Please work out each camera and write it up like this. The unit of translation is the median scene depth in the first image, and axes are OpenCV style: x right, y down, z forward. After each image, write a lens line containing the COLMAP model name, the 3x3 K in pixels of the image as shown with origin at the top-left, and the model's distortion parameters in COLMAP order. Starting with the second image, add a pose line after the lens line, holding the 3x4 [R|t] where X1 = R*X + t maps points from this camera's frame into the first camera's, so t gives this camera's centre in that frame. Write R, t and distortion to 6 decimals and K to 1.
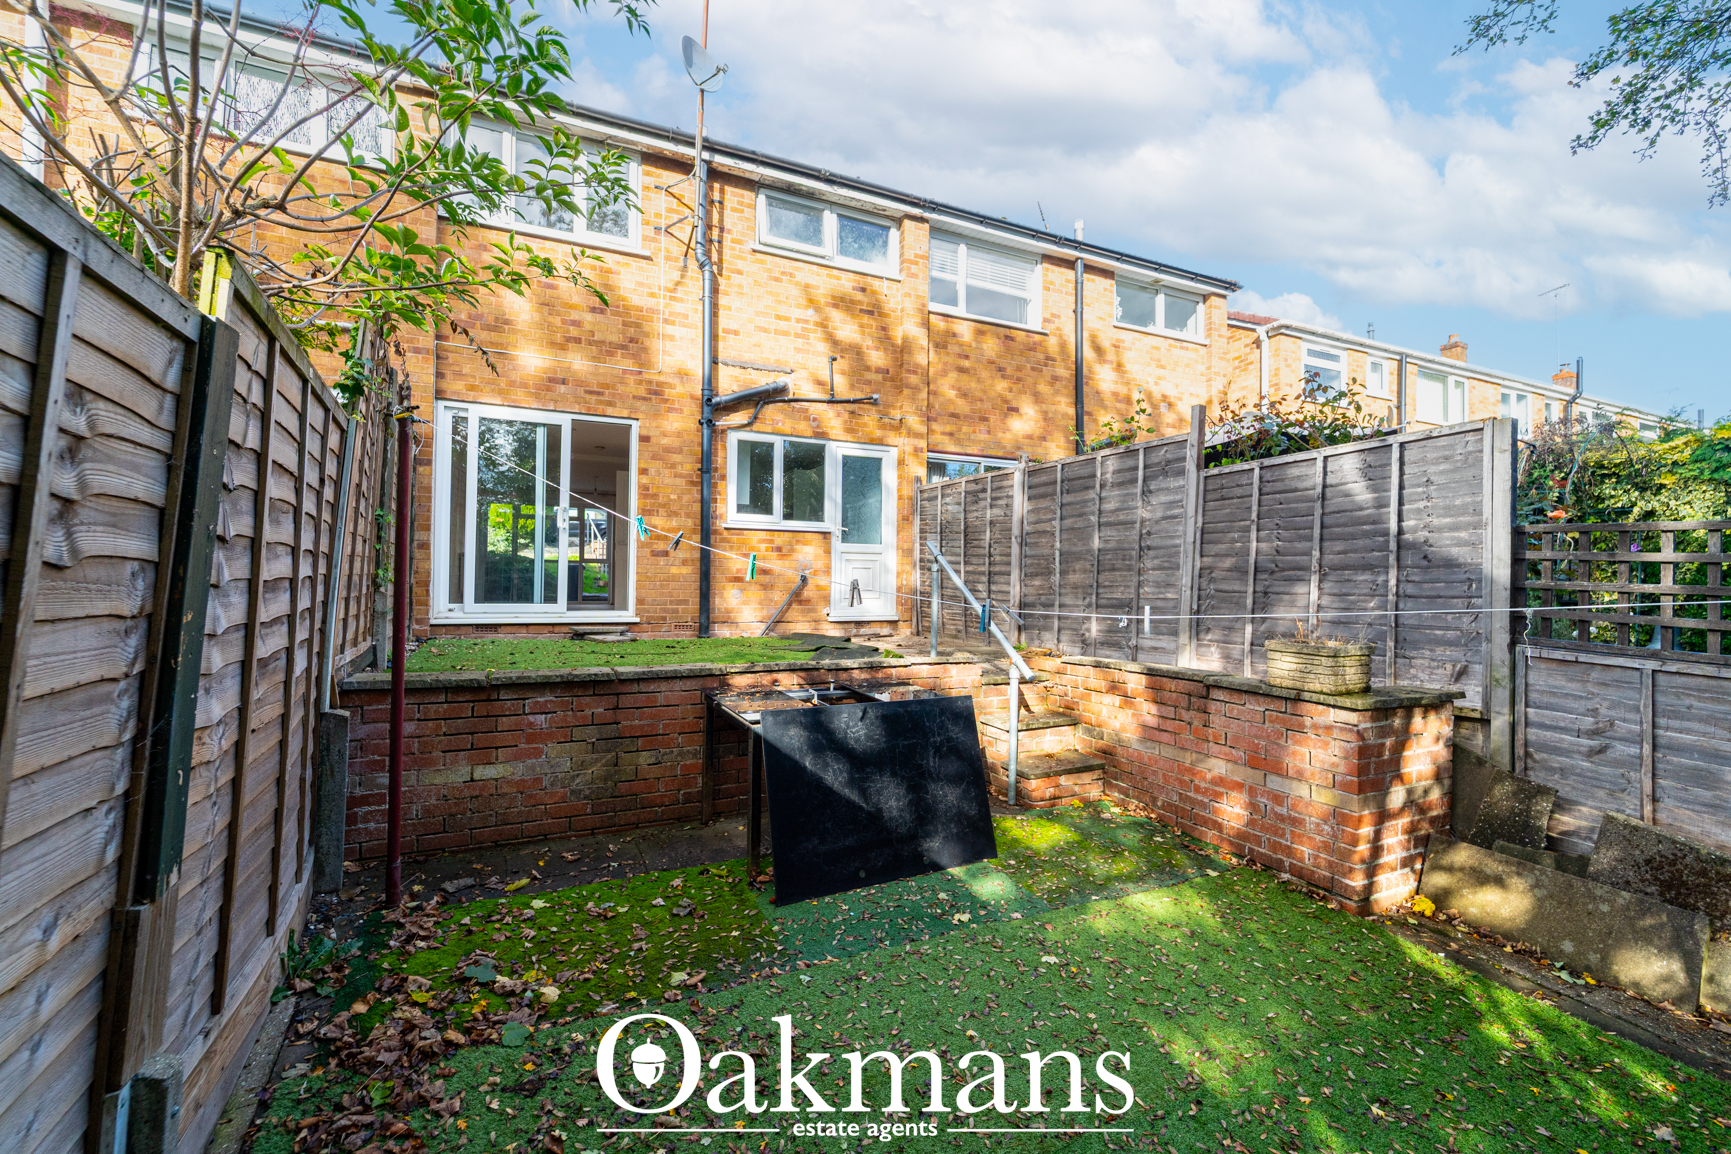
lens RADIAL K [[733.9, 0, 866.1], [0, 733.9, 571.2], [0, 0, 1]] dist [0.000835, -0.000212]
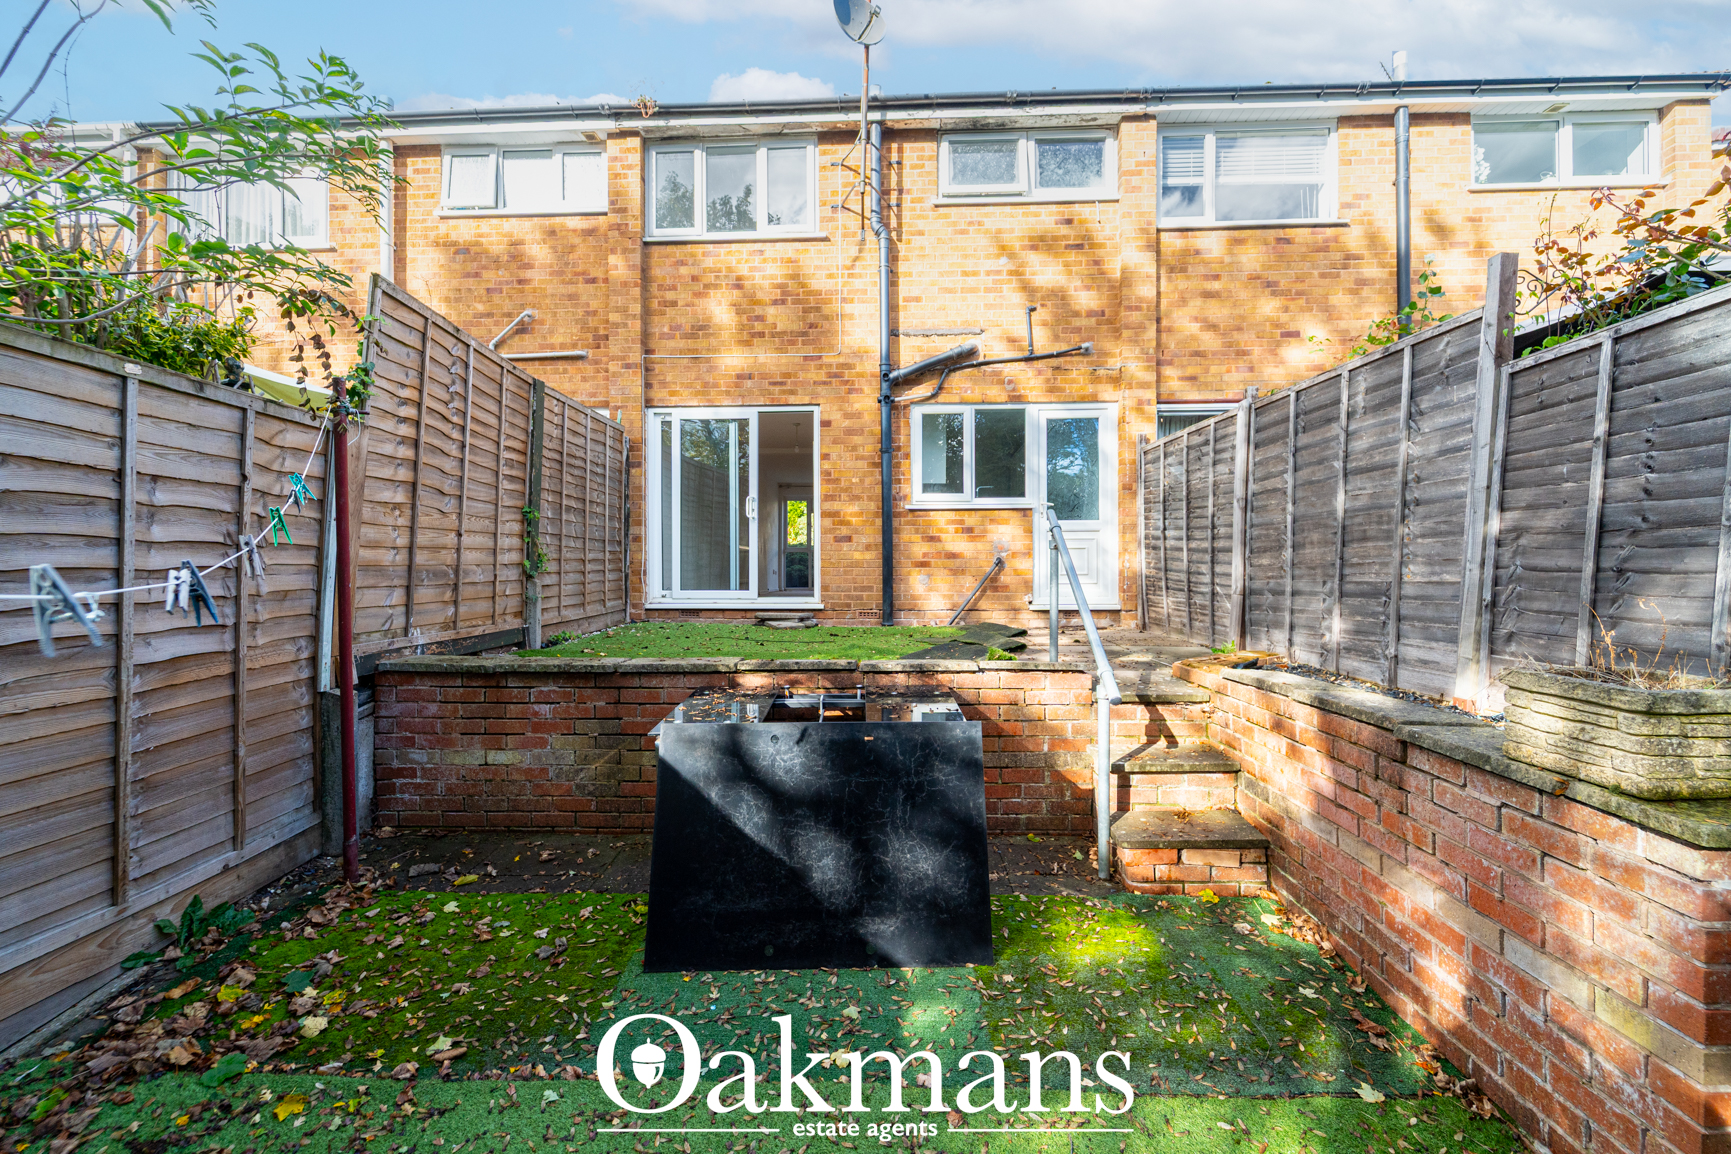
lens RADIAL K [[704.0, 0, 867.5], [0, 704.0, 570.6], [0, 0, 1]] dist [0.004646, -0.003064]
pose [[0.884979, -0.013210, -0.465444, 0.188328], [0.021411, 0.999695, 0.012338, 0.007023], [0.465139, -0.020884, 0.884991, 0.183365]]
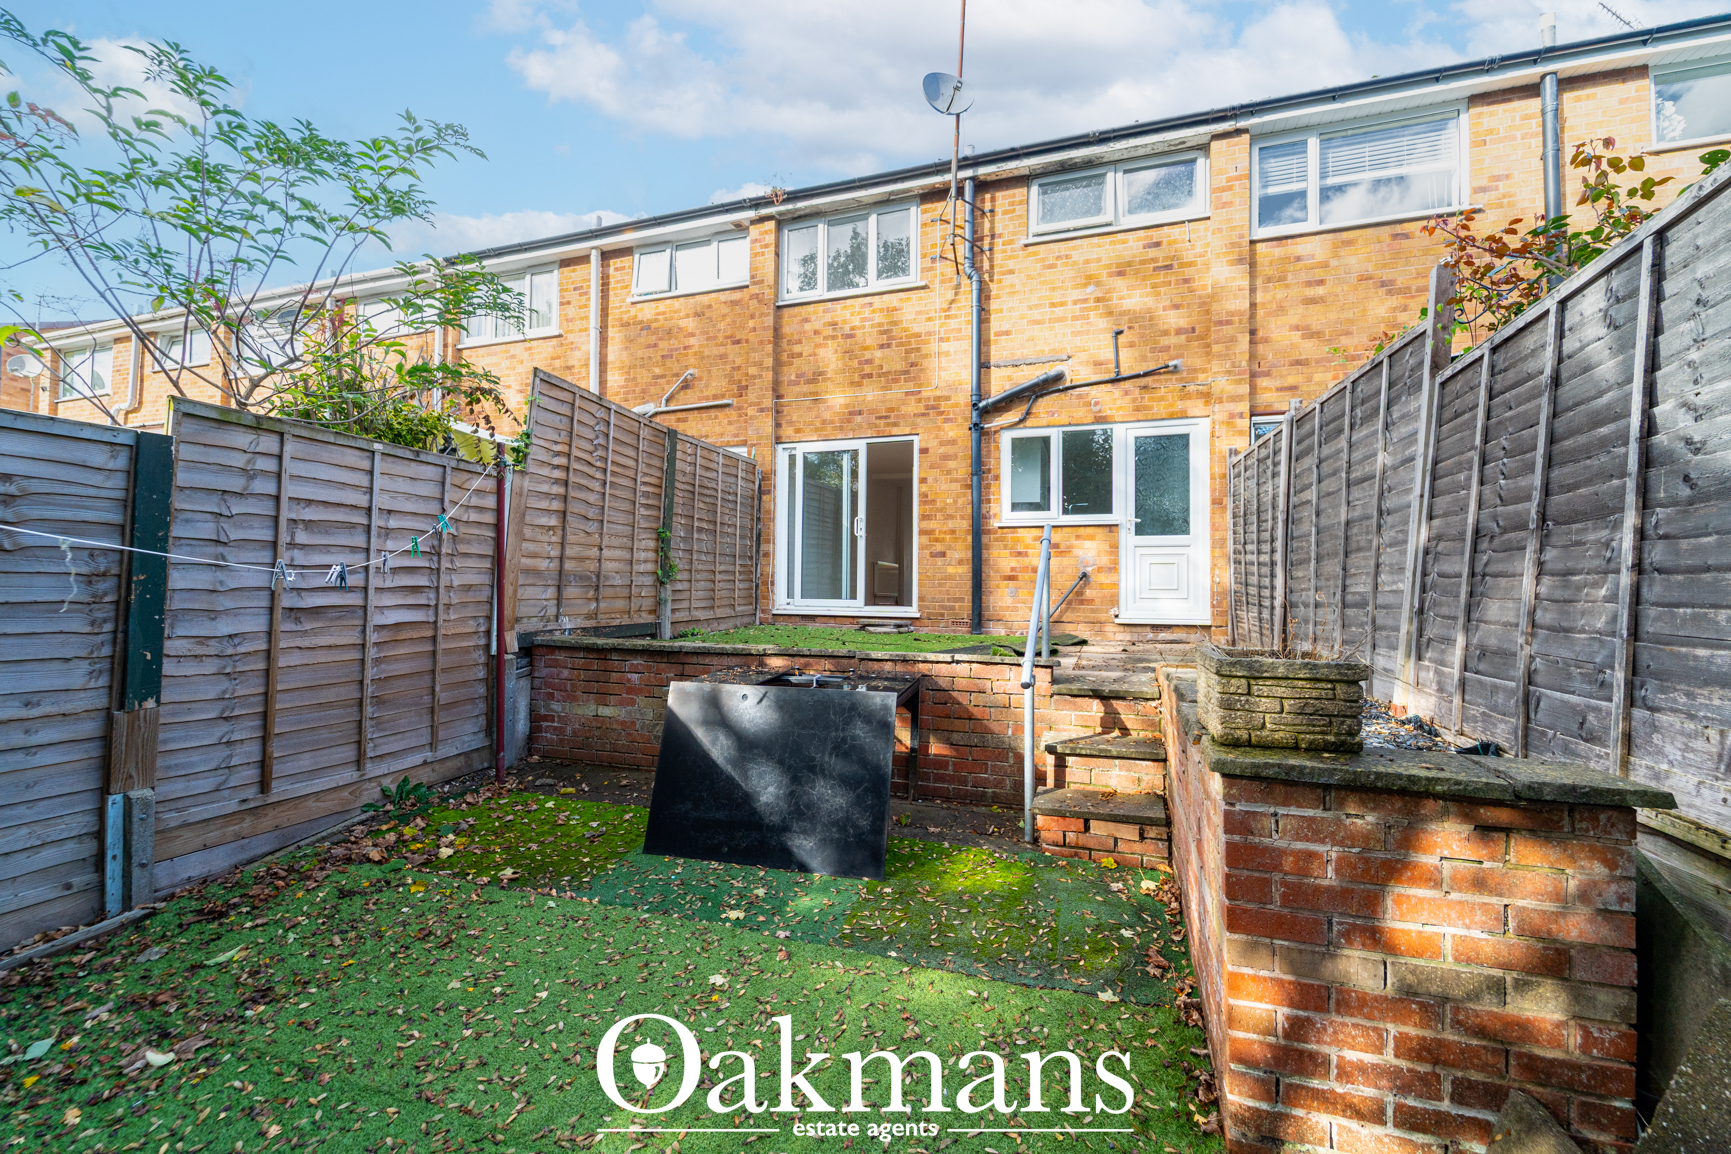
lens RADIAL K [[698.5, 0, 867.6], [0, 698.5, 570.6], [0, 0, 1]] dist [0.004231, -0.002748]
pose [[0.717114, -0.022571, -0.696591, 0.365933], [0.010823, 0.999716, -0.021251, 0.020369], [0.696872, 0.007700, 0.717154, 0.192512]]
